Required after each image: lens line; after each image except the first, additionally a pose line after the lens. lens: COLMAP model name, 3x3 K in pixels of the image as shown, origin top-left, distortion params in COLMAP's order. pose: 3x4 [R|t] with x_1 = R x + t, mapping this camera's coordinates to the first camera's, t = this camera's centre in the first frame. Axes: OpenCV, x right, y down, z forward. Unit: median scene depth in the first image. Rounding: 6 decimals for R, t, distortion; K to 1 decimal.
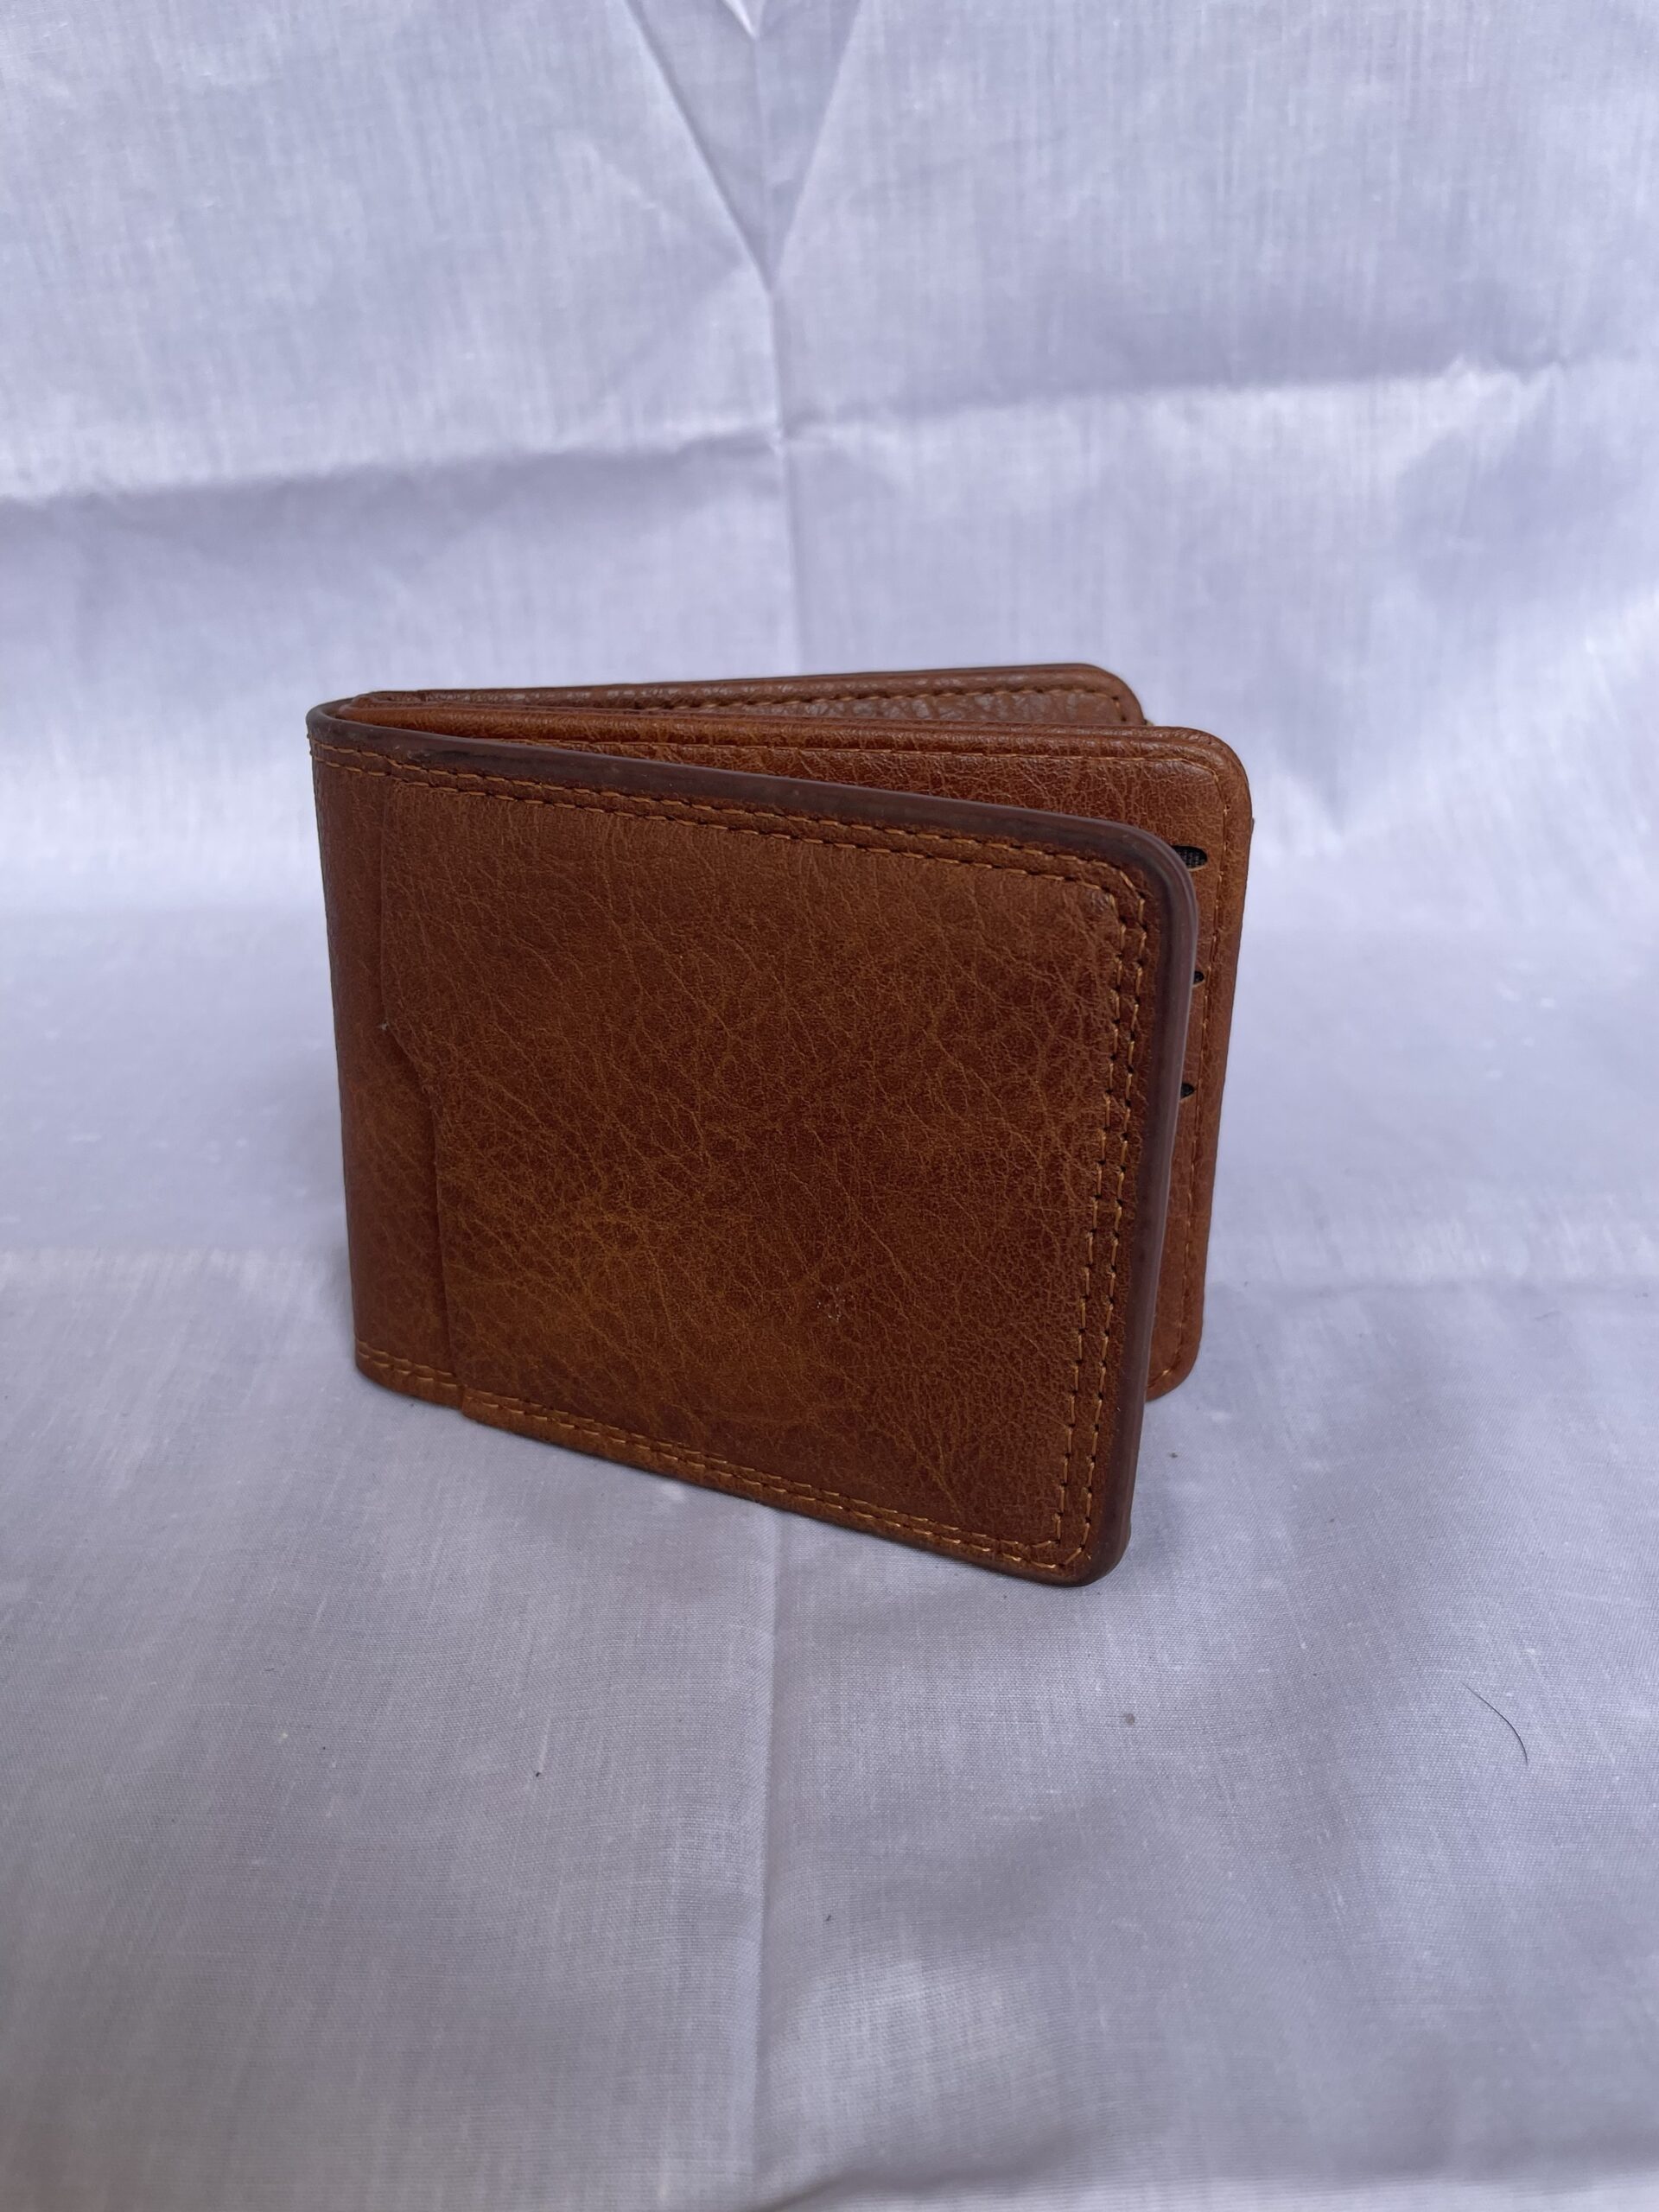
lens RADIAL K [[1698.3, 0, 838.7], [0, 1698.3, 1075.3], [0, 0, 1]] dist [0.042141, -0.106621]
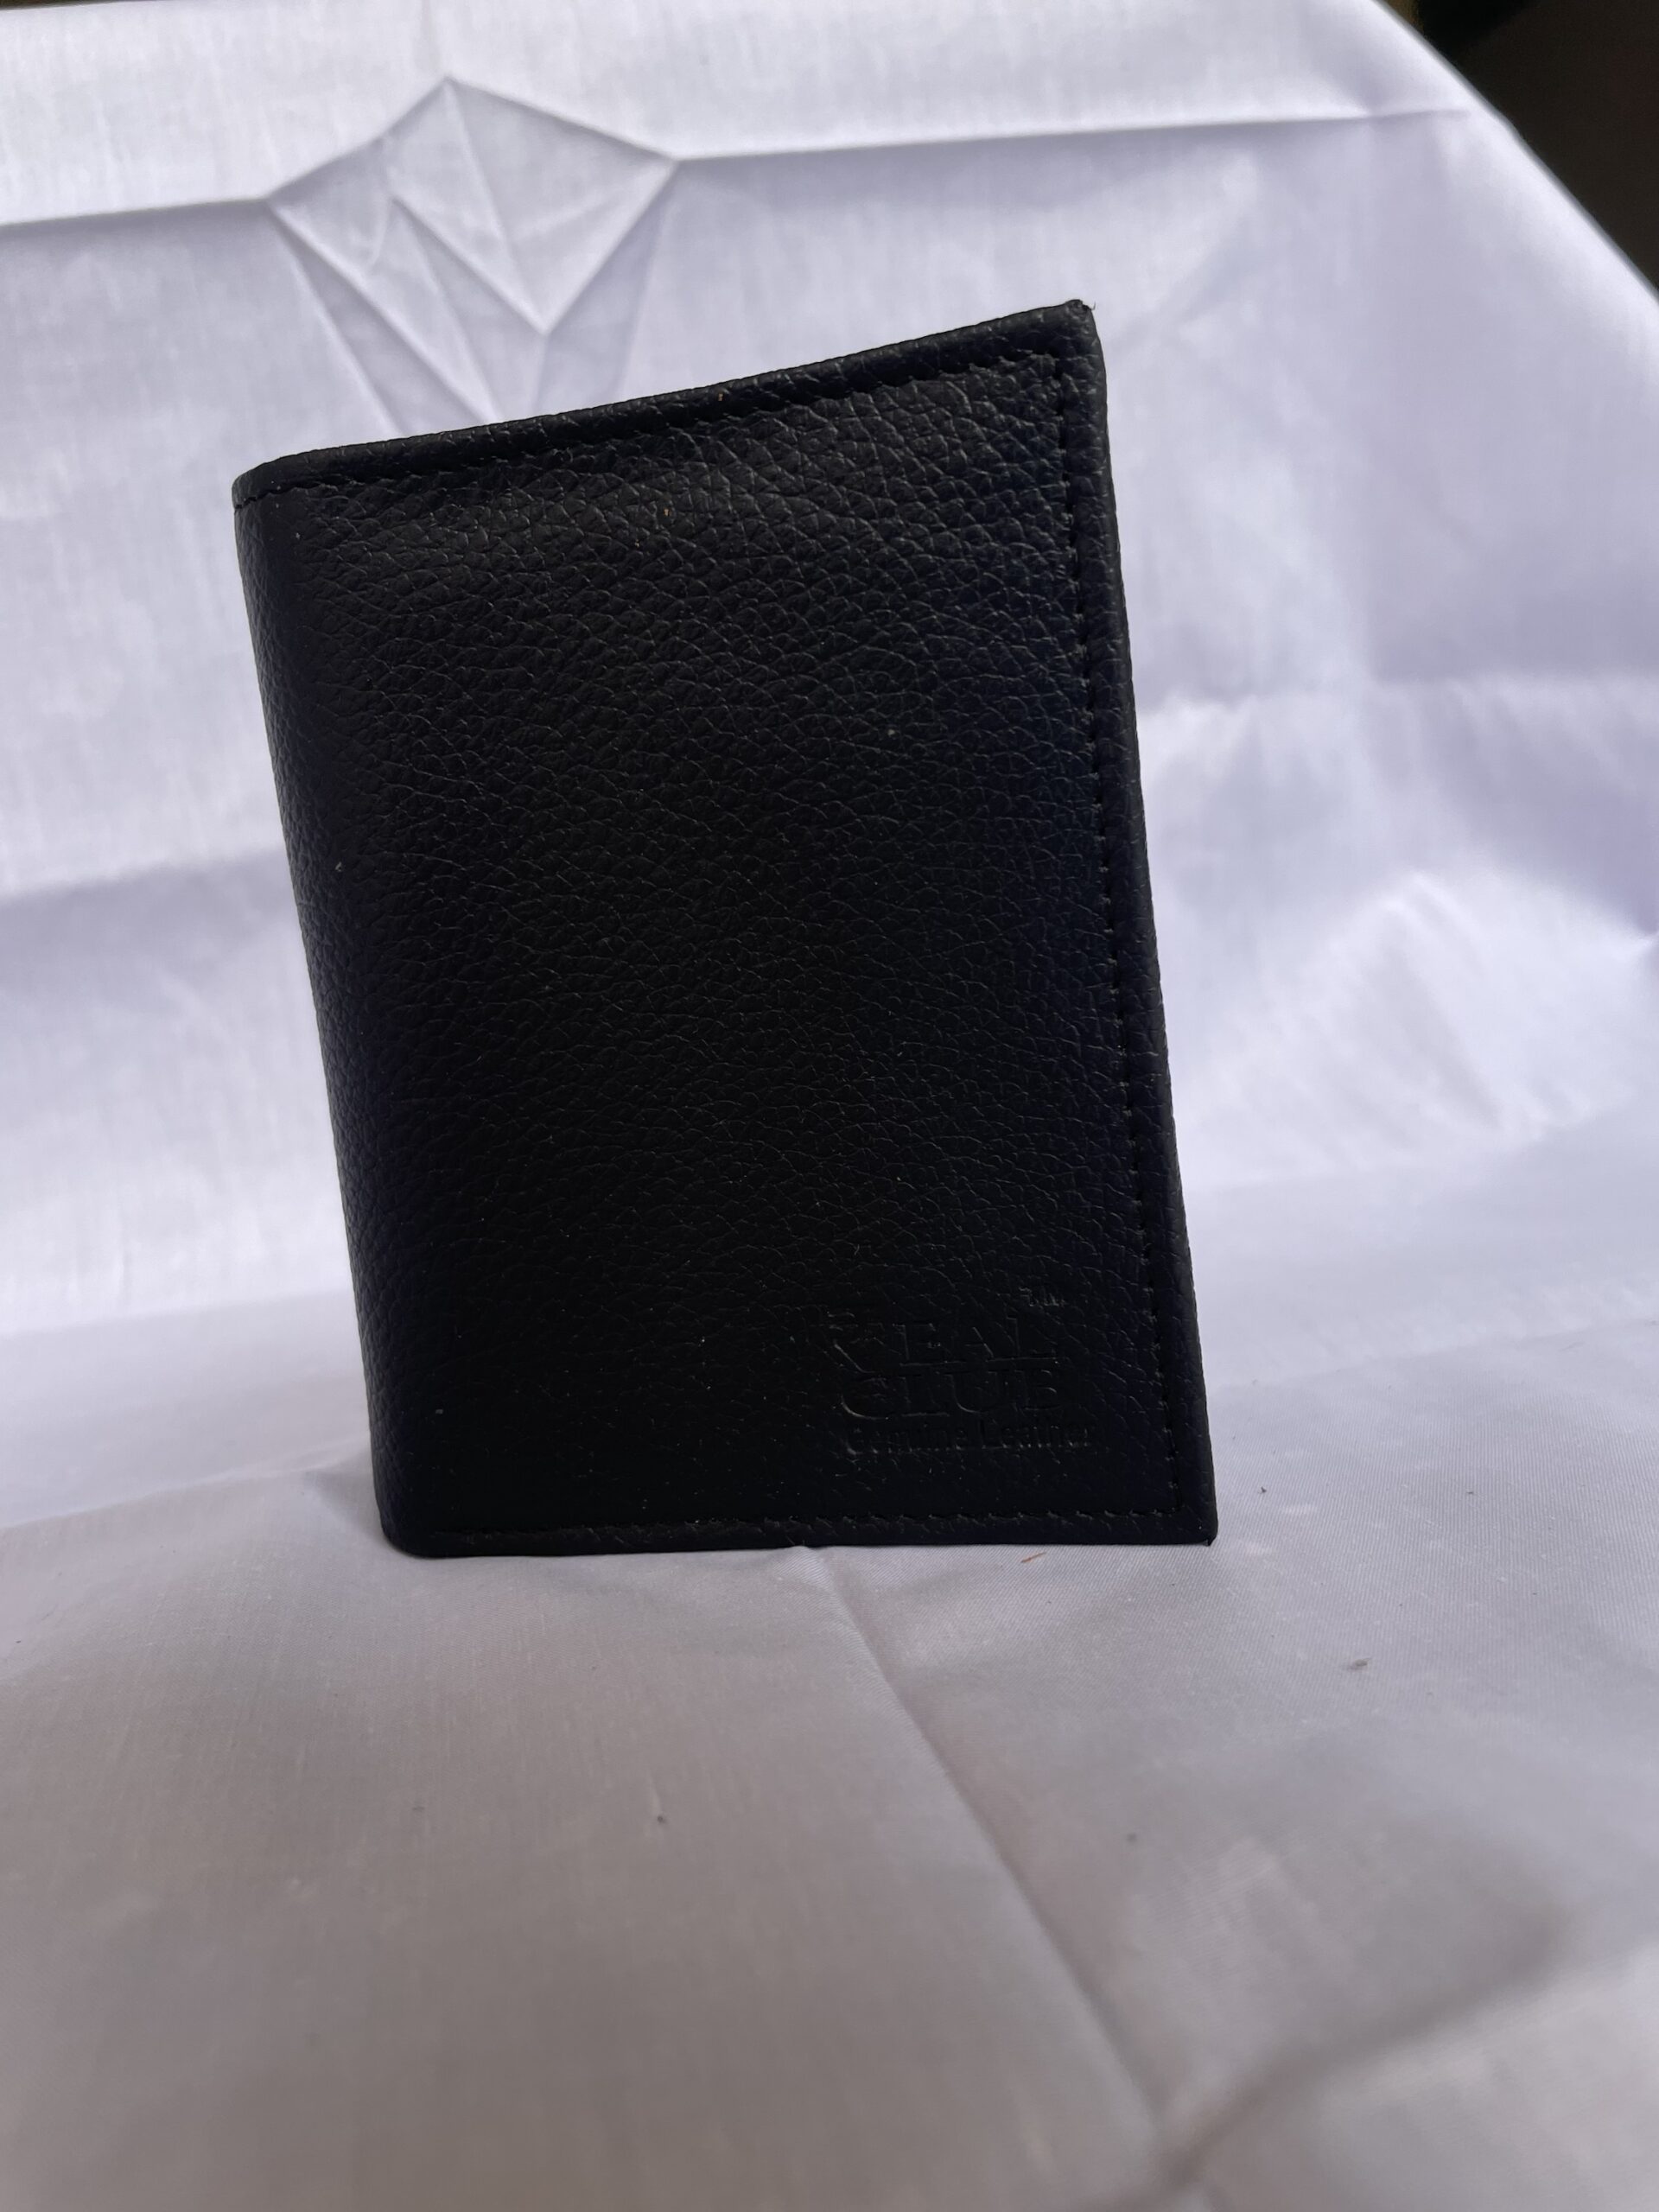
lens RADIAL K [[1700.2, 0, 816.2], [0, 1700.2, 1107.7], [0, 0, 1]] dist [0.038403, -0.108823]
pose [[0.978330, -0.111130, 0.174702, -0.095123], [0.165529, 0.926655, -0.337506, 0.178951], [-0.124382, 0.359111, 0.924969, 0.087906]]
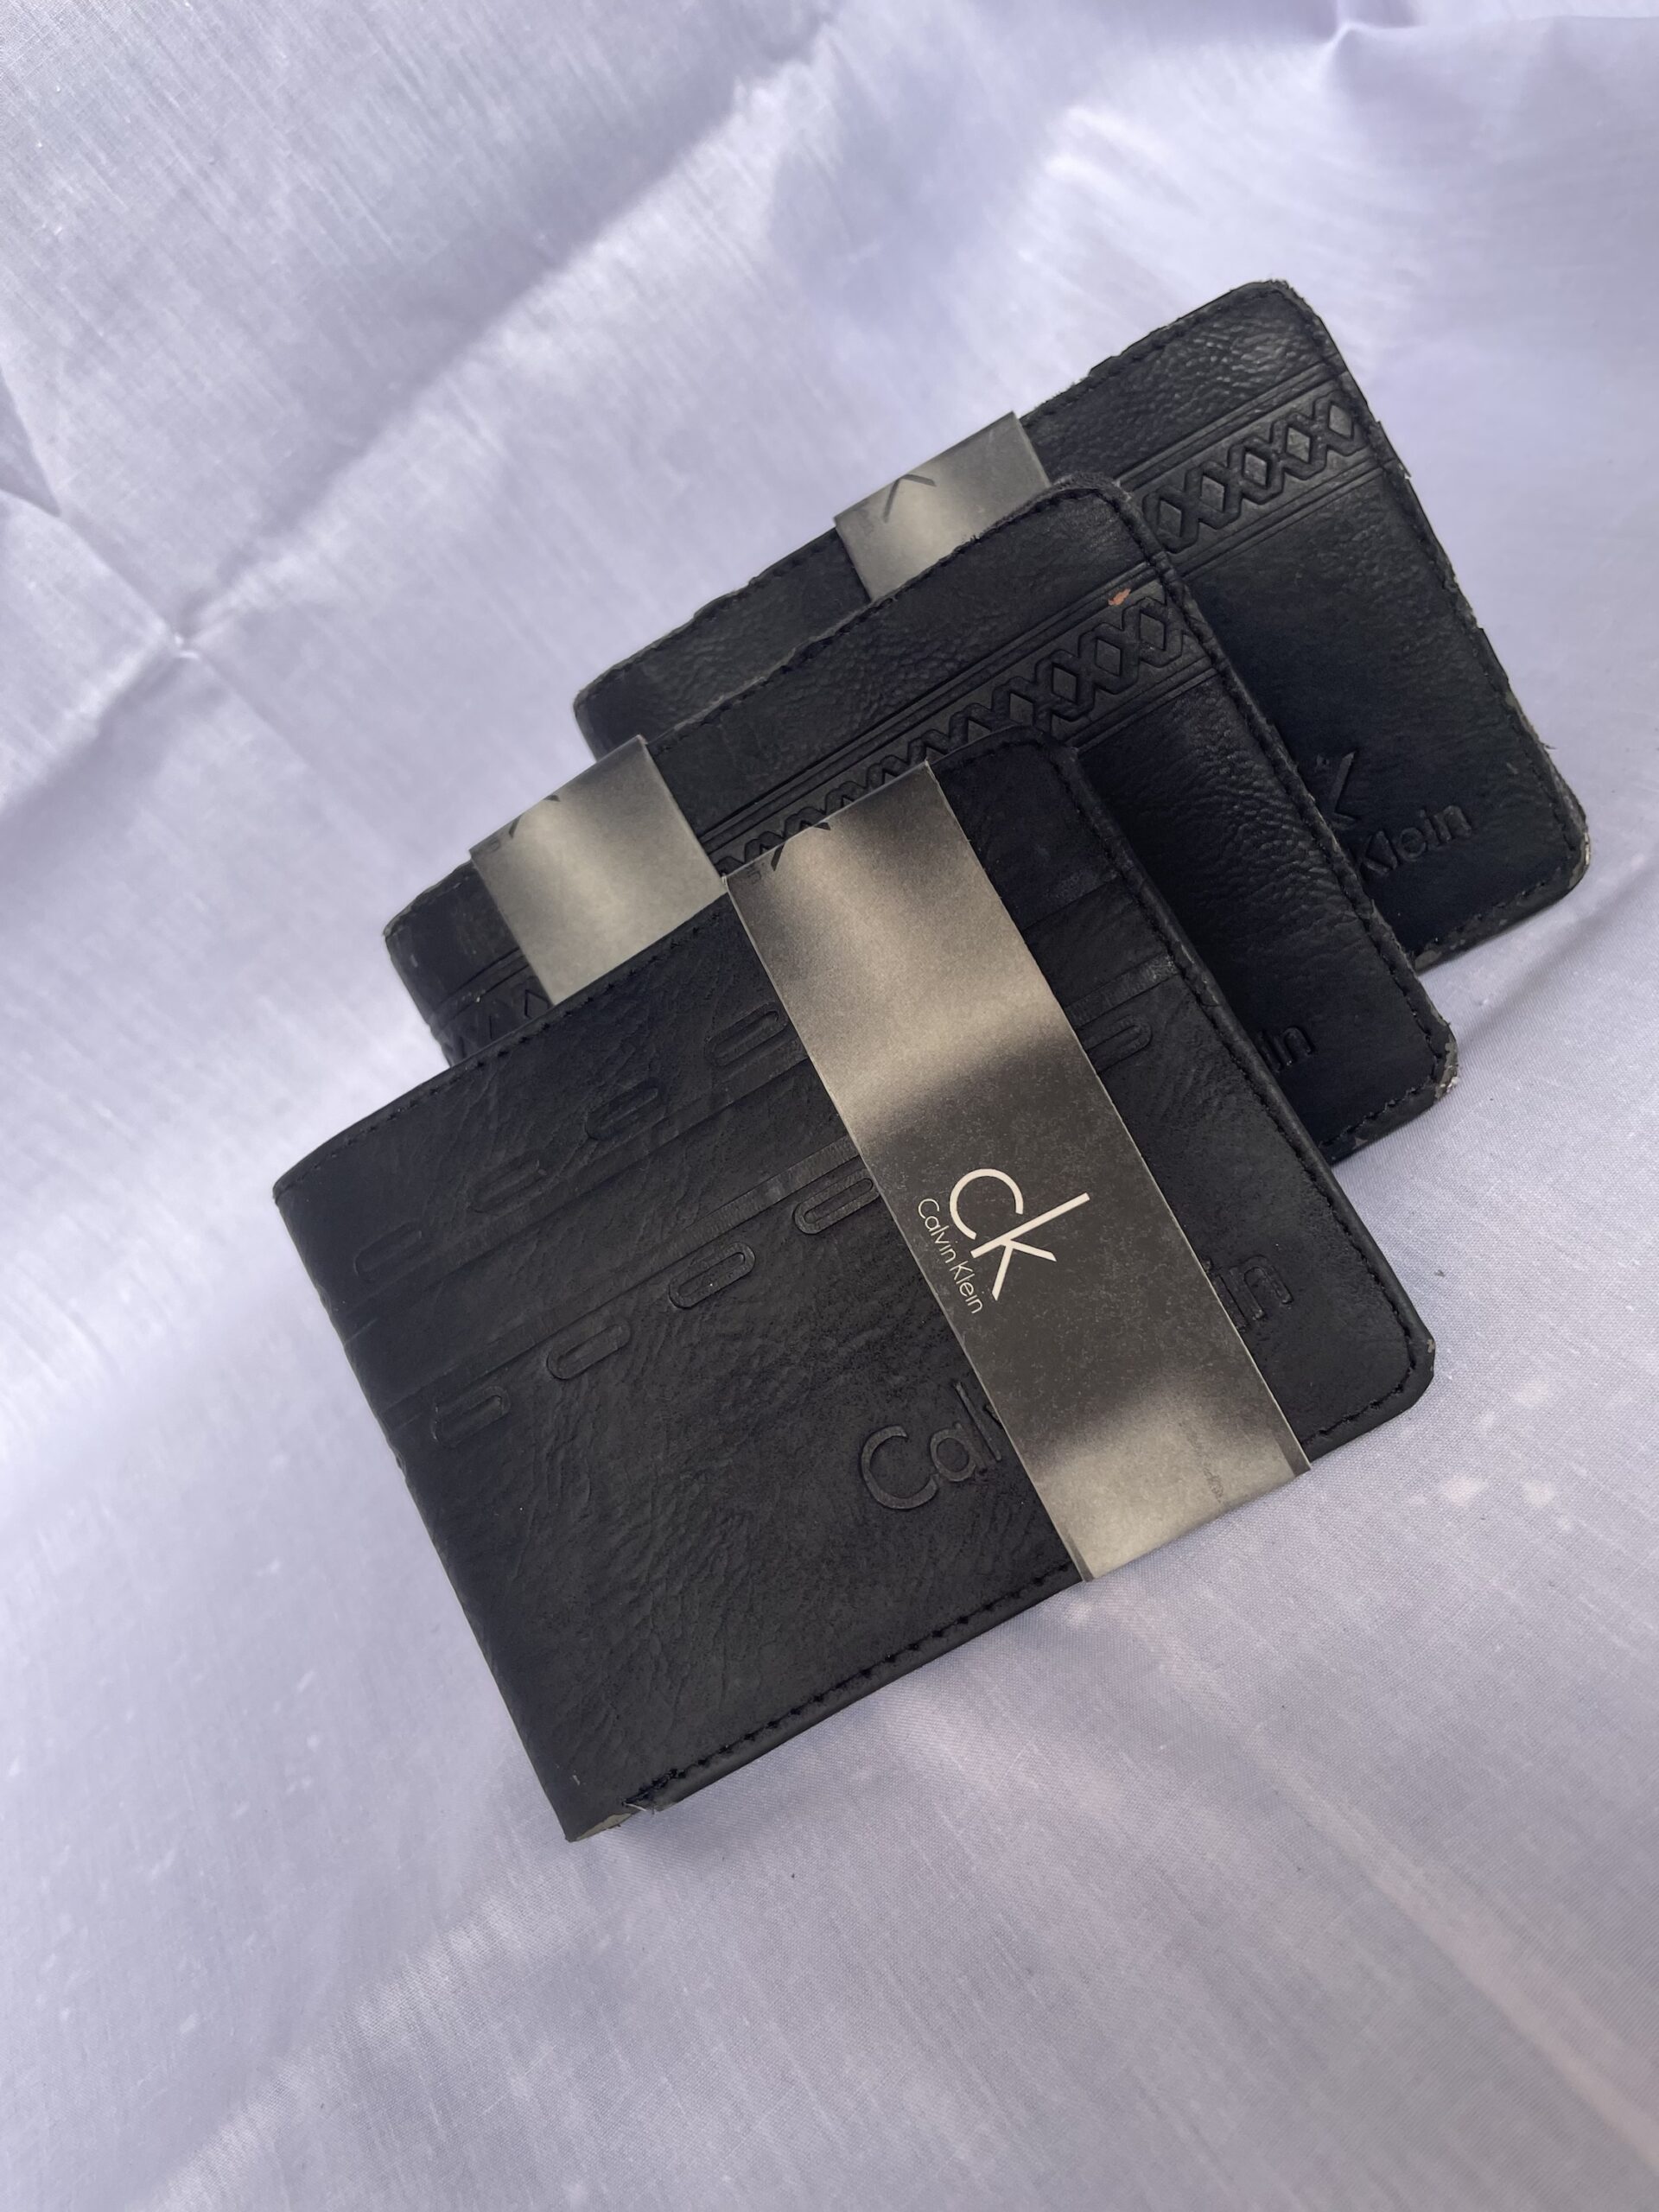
lens RADIAL K [[1700.2, 0, 816.2], [0, 1700.2, 1107.7], [0, 0, 1]] dist [0.038403, -0.108823]
pose [[0.749523, -0.654830, 0.097021, -0.033778], [0.640405, 0.754378, 0.144205, -0.129623], [-0.167620, -0.045952, 0.984780, 0.116707]]
